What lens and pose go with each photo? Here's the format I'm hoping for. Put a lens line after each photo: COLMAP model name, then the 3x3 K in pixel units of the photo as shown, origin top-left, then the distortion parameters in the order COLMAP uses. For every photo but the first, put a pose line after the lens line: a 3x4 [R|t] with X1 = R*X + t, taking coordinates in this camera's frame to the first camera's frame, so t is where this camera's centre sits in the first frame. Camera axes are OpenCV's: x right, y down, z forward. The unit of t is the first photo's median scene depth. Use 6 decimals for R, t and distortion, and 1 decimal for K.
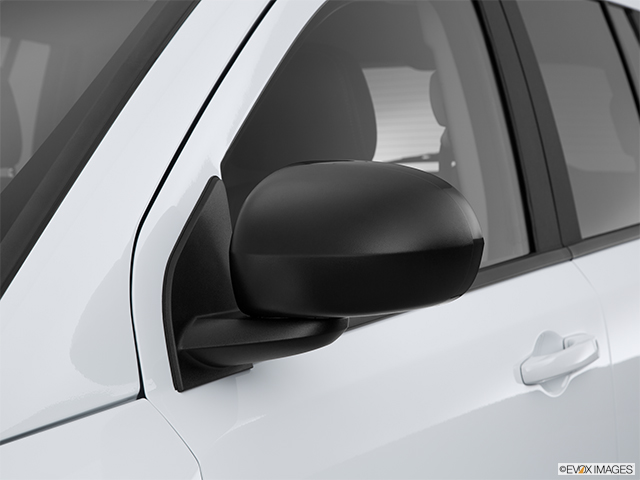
lens RADIAL K [[1602.1, 0, 320.0], [0, 1602.1, 240.0], [0, 0, 1]] dist [0.008871, 0.035177]
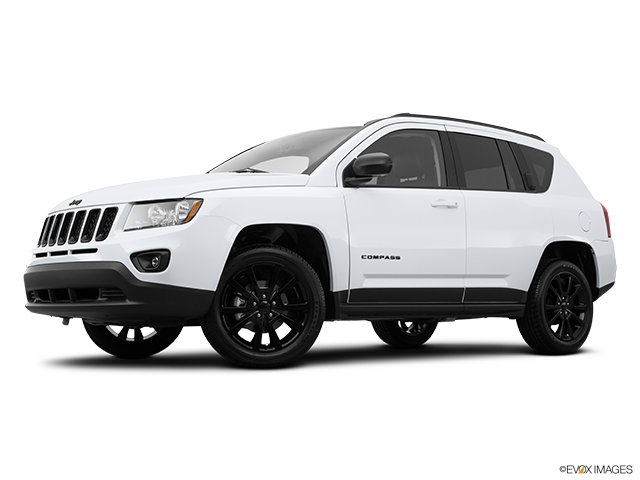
lens RADIAL K [[1002.3, 0, 320.0], [0, 1002.3, 240.0], [0, 0, 1]] dist [0.122859, 0.024691]
pose [[0.934066, -0.030605, -0.355786, 1.117800], [-0.013647, 0.992533, -0.121207, 0.708090], [0.356839, 0.118071, 0.926674, -2.464797]]
